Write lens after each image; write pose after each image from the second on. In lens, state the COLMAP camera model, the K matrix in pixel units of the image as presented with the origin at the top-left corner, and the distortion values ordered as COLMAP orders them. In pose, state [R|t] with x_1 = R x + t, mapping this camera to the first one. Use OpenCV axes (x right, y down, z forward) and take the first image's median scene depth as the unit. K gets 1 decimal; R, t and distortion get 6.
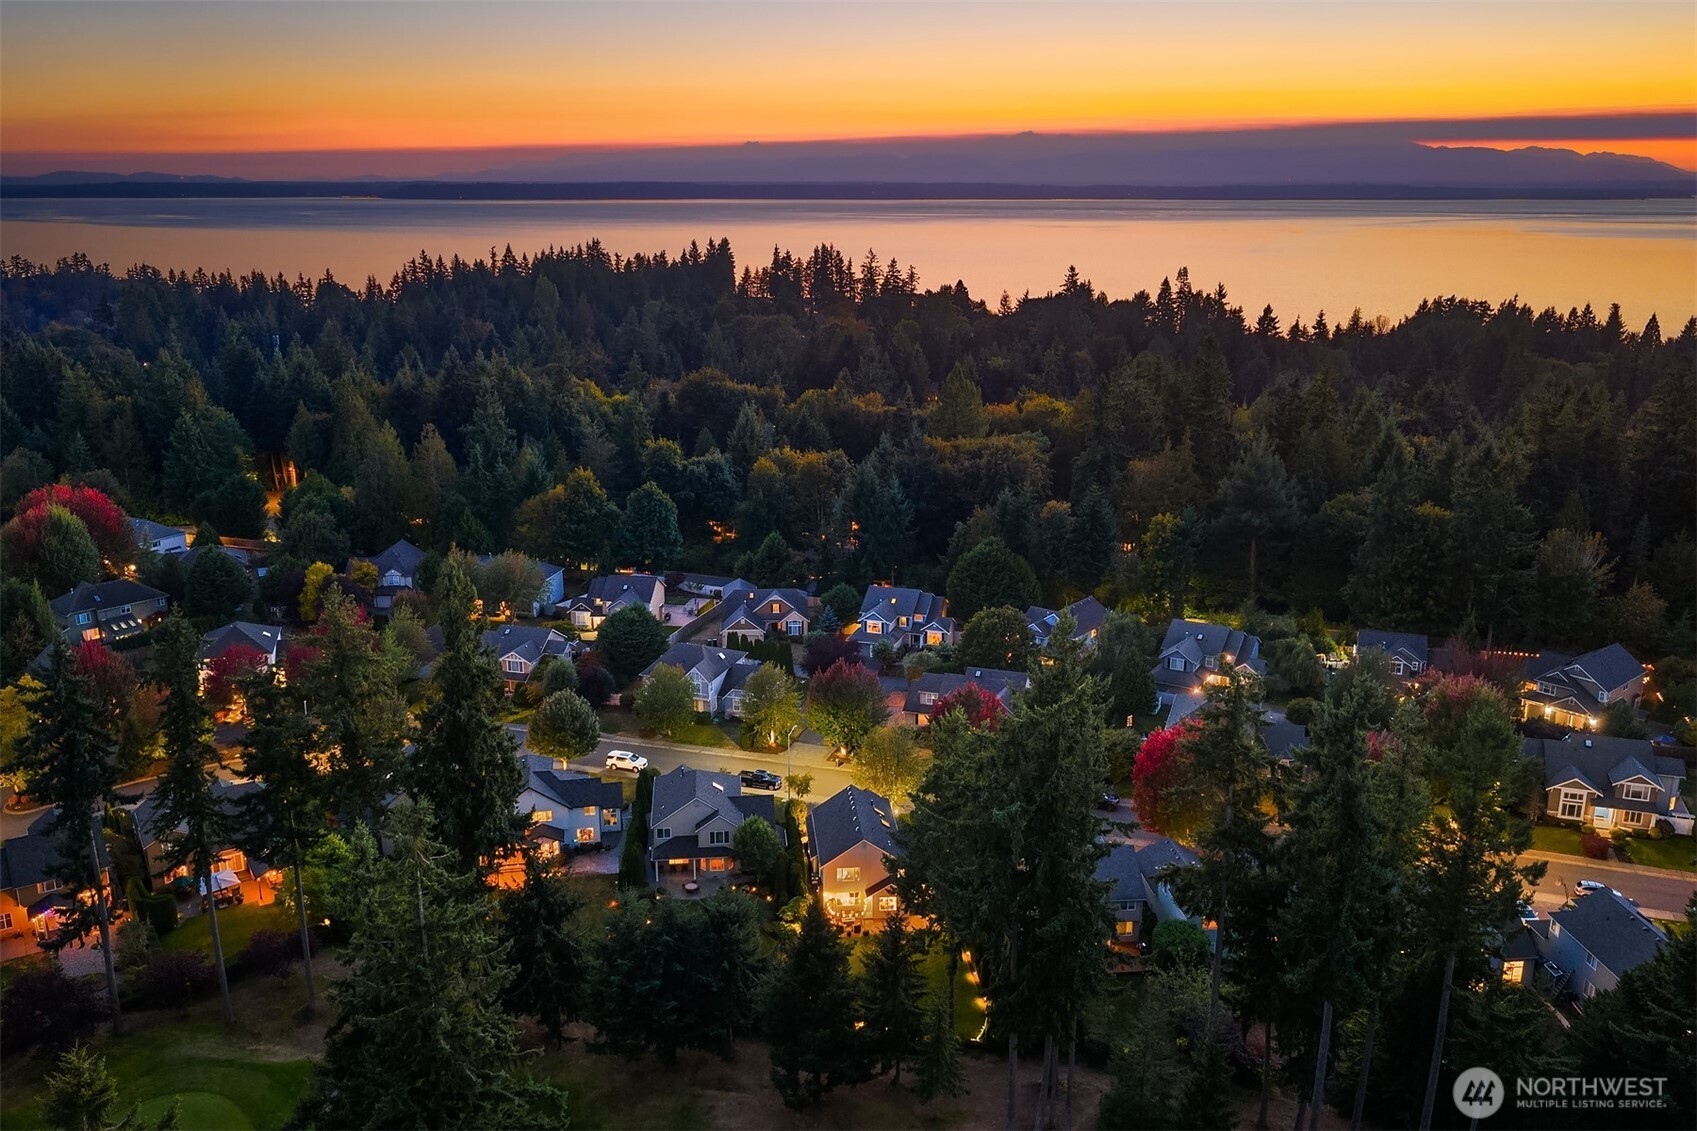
lens RADIAL K [[1431.6, 0, 853.3], [0, 1431.6, 562.4], [0, 0, 1]] dist [0.022611, -0.047049]
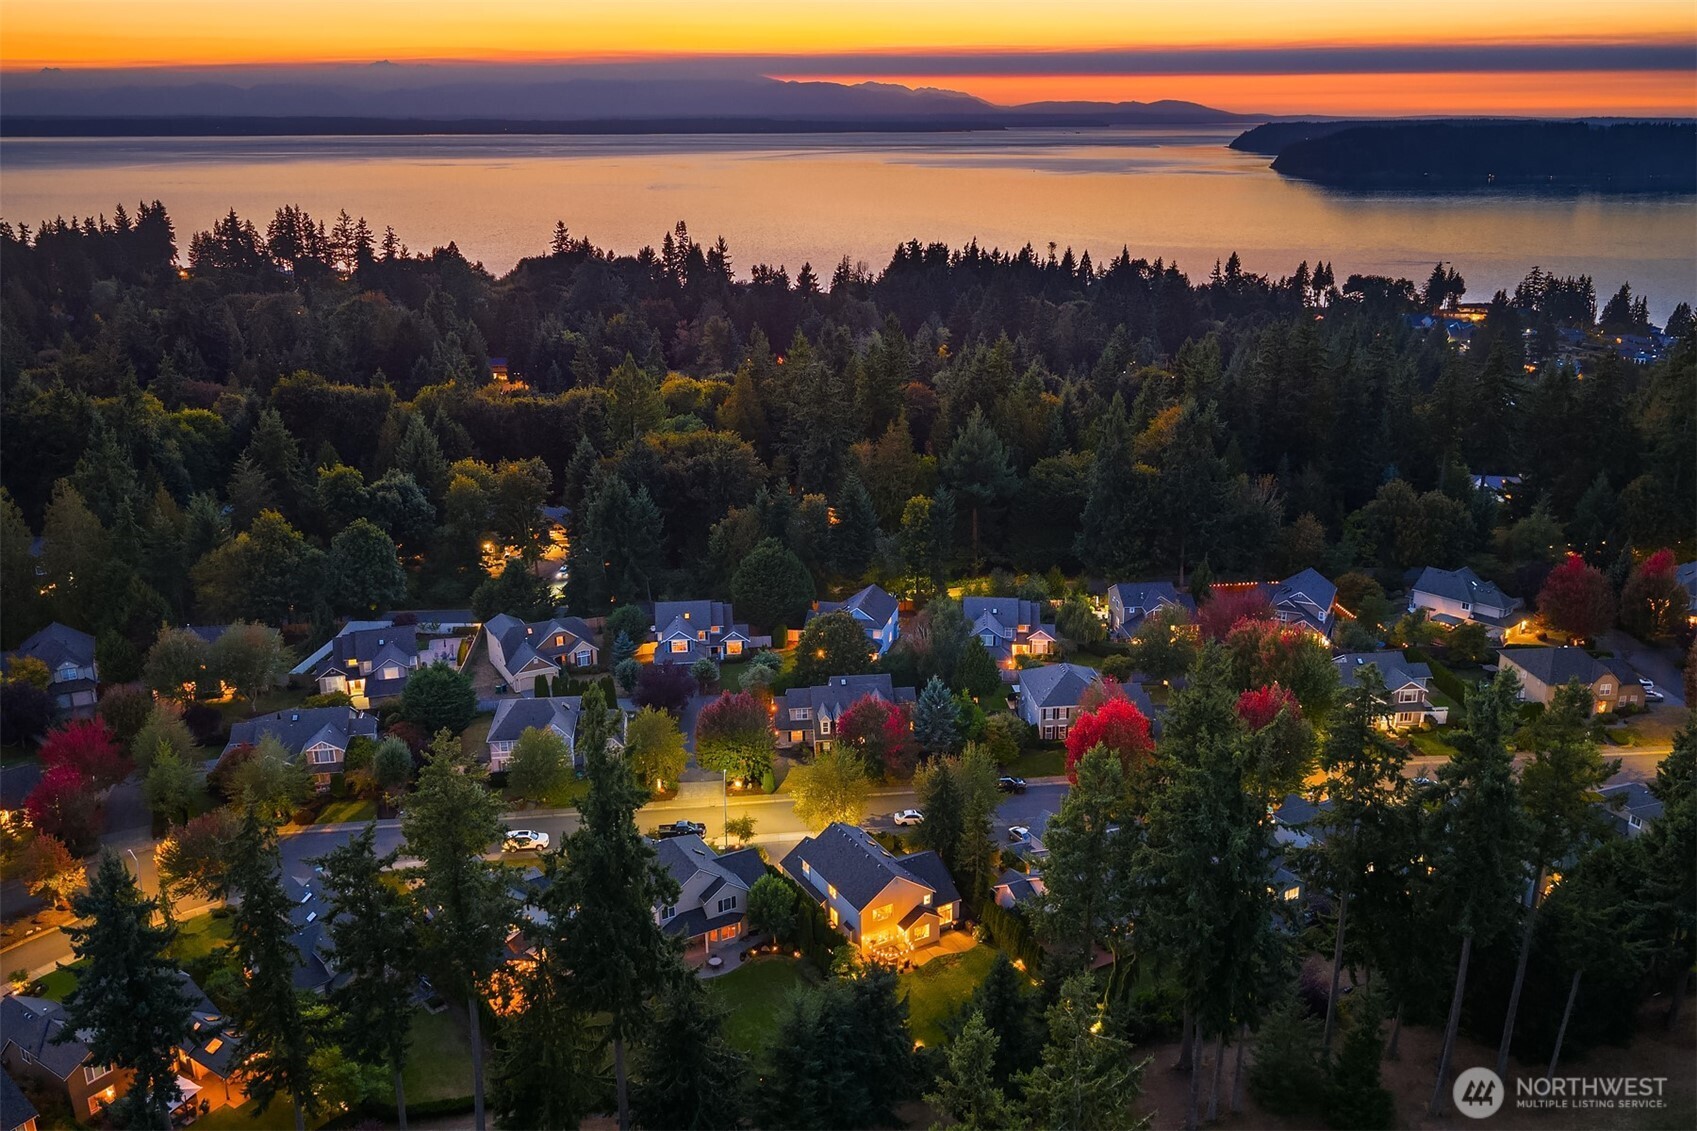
lens RADIAL K [[1431.6, 0, 853.3], [0, 1431.6, 562.4], [0, 0, 1]] dist [0.022611, -0.047049]
pose [[0.903471, -0.130125, 0.408421, -0.246994], [0.110414, 0.991304, 0.071586, -0.062548], [-0.414185, -0.019580, 0.909982, 0.058229]]
